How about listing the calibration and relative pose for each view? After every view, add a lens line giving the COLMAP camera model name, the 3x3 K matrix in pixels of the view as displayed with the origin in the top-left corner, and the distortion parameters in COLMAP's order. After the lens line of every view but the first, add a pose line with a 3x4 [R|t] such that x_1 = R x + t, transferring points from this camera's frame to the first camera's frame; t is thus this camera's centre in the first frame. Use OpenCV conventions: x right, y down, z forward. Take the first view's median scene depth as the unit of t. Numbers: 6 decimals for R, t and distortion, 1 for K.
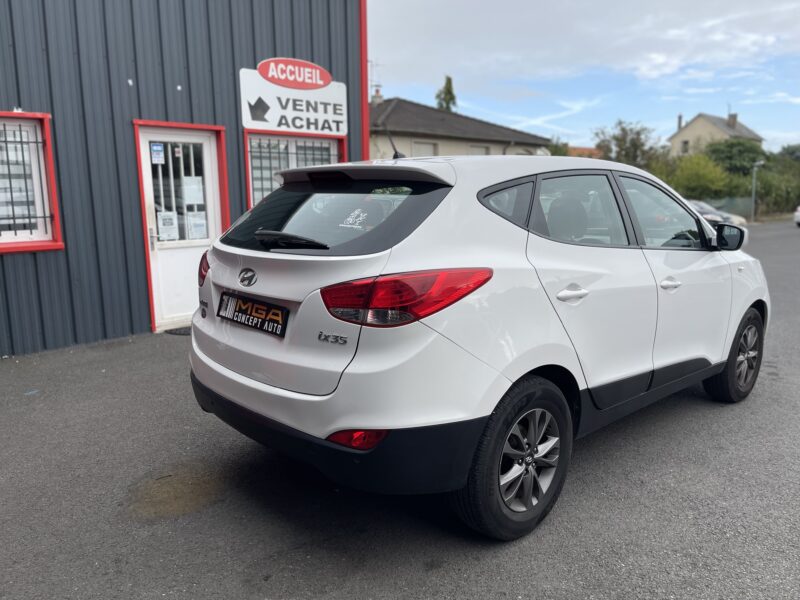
lens RADIAL K [[599.5, 0, 408.6], [0, 599.5, 302.0], [0, 0, 1]] dist [-0.012427, -0.041428]
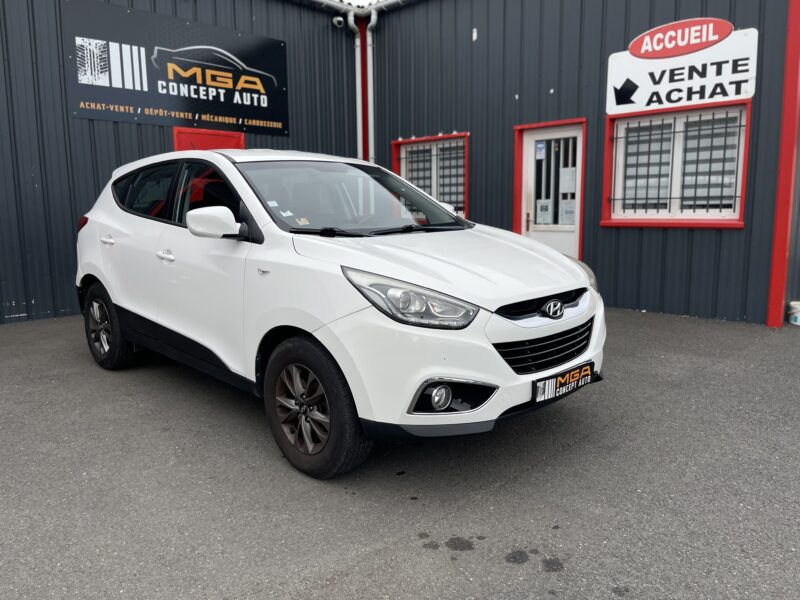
lens RADIAL K [[599.5, 0, 406.1], [0, 599.5, 297.7], [0, 0, 1]] dist [-0.012427, -0.041428]
pose [[0.044350, 0.174145, -0.983721, 0.687128], [-0.134151, 0.976809, 0.166873, -0.109423], [0.989968, 0.124567, 0.066683, 0.603292]]
